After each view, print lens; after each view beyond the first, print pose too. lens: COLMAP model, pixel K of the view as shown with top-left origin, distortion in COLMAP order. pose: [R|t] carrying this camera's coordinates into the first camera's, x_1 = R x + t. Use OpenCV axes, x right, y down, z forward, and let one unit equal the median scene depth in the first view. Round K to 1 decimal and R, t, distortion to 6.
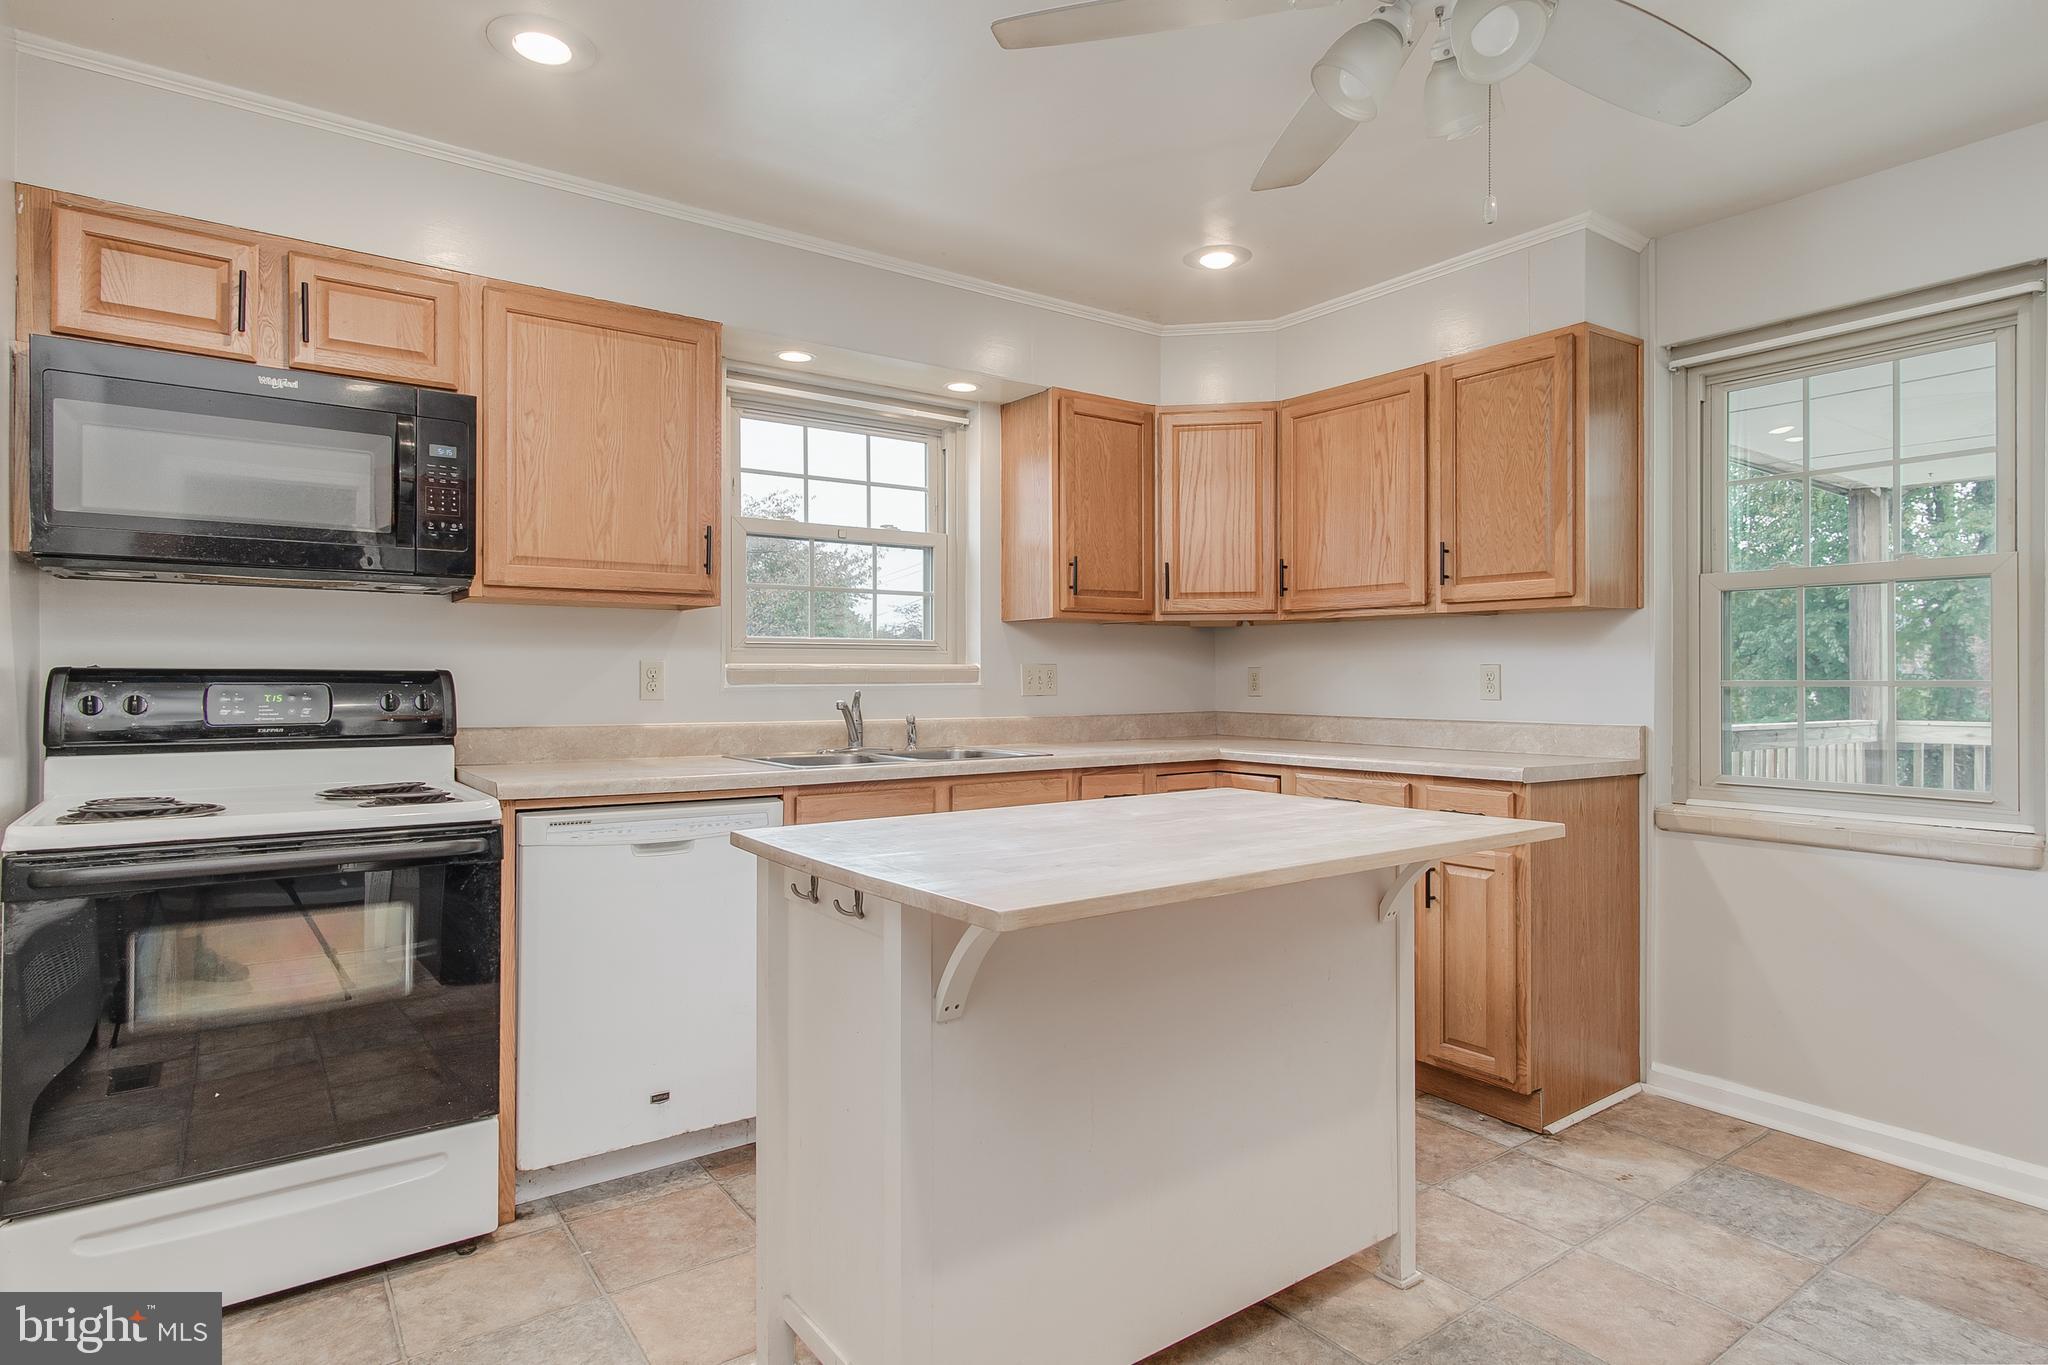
lens RADIAL K [[1100.6, 0, 1028.0], [0, 1100.6, 674.1], [0, 0, 1]] dist [0.003341, 0.000695]
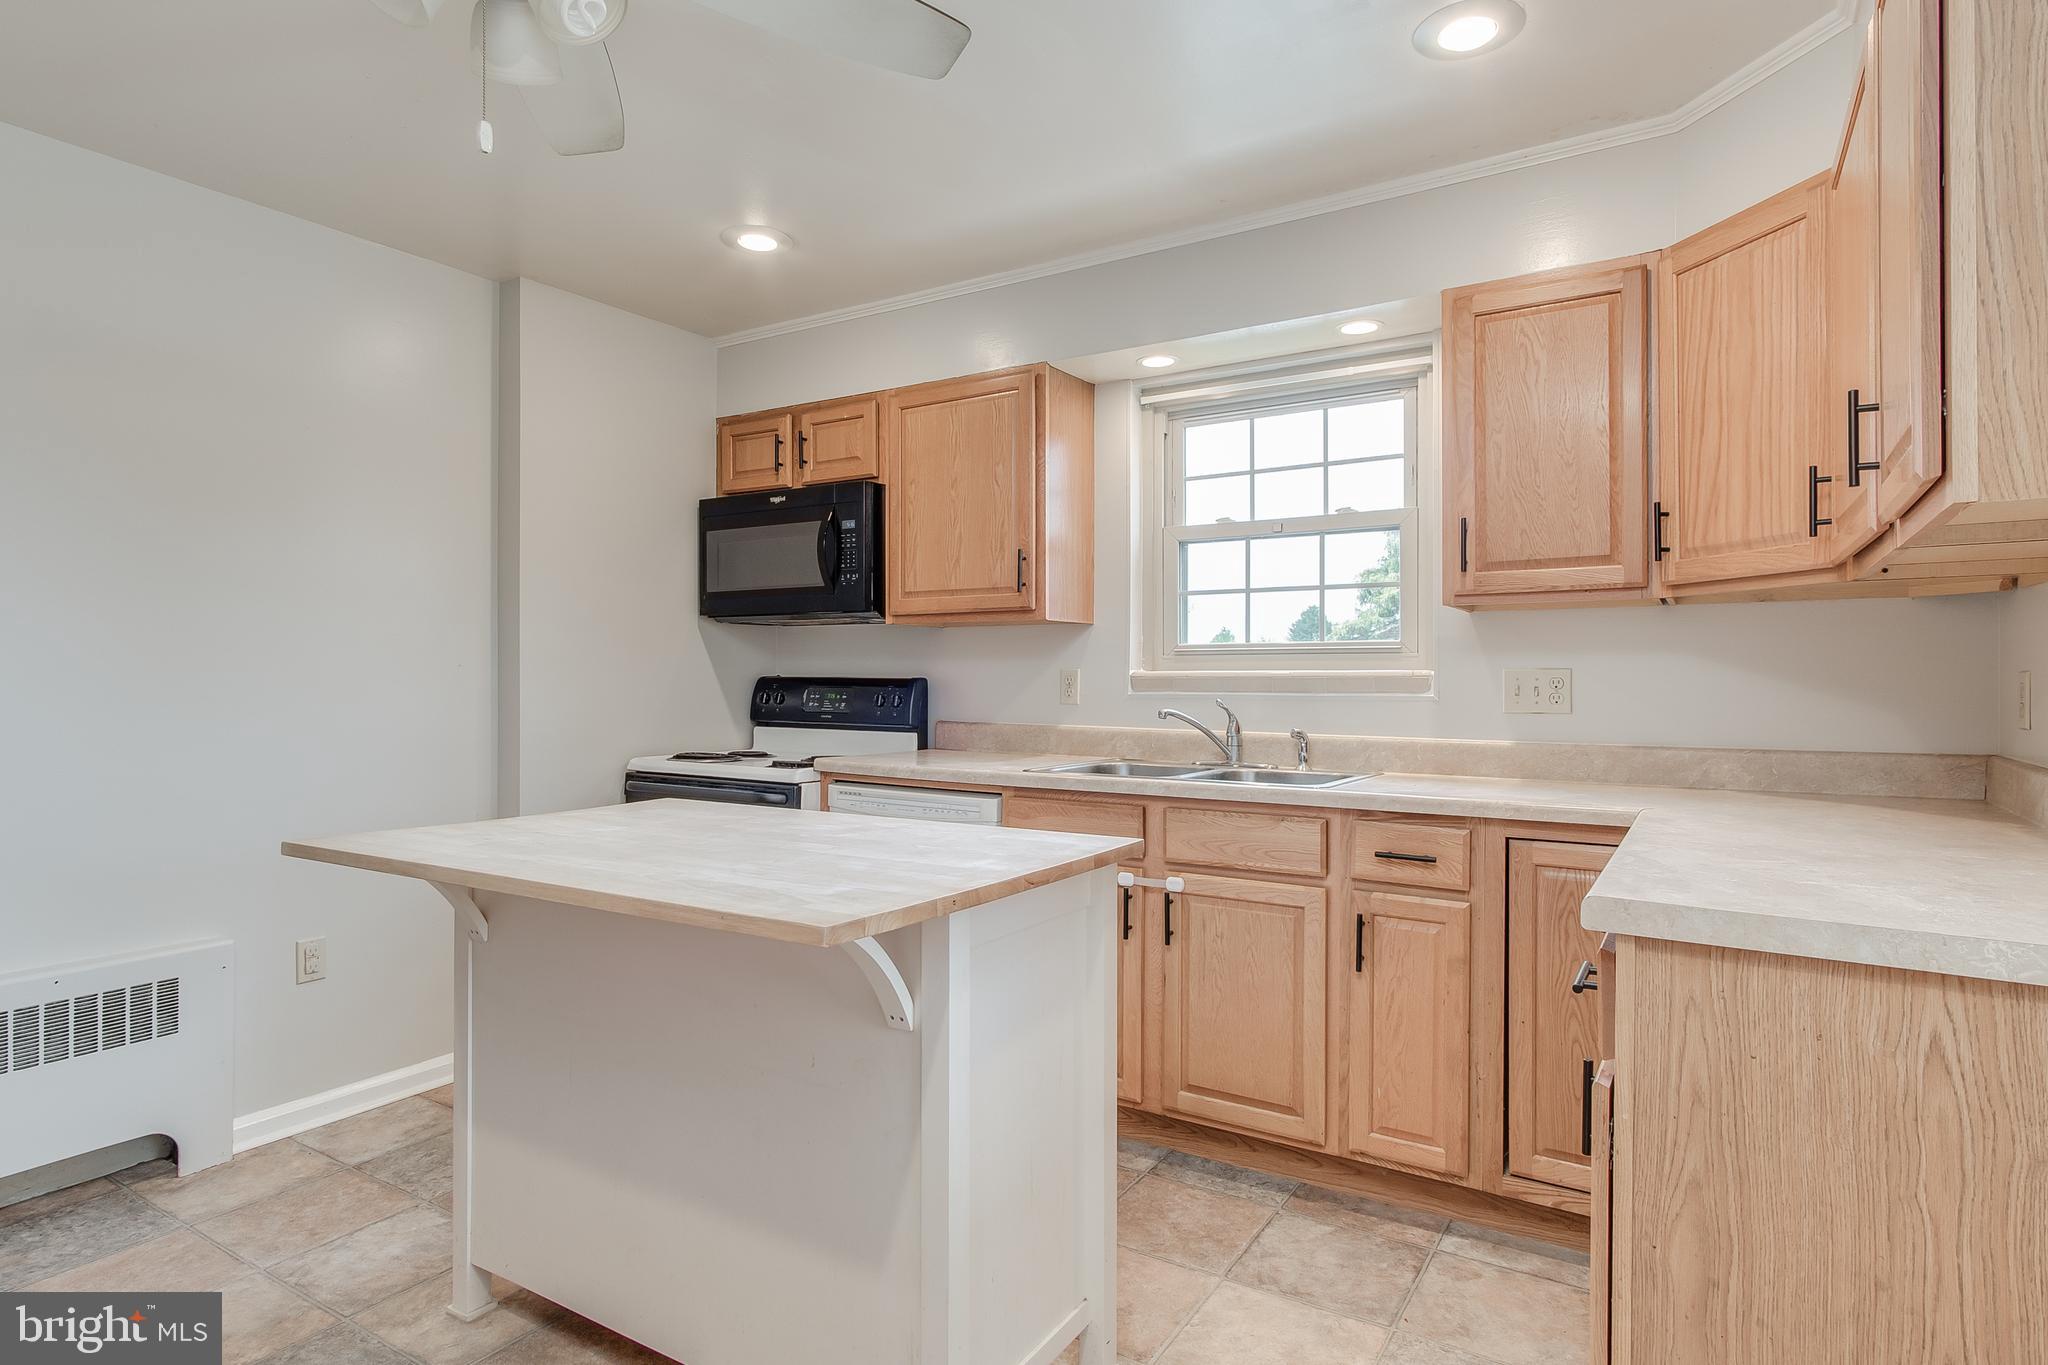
lens RADIAL K [[1100.6, 0, 1028.0], [0, 1100.6, 674.1], [0, 0, 1]] dist [0.003341, 0.000695]
pose [[0.372084, -0.002378, -0.928196, 0.685051], [-0.001223, 0.999995, -0.003052, -0.003874], [0.928198, 0.002270, 0.372079, 0.539617]]
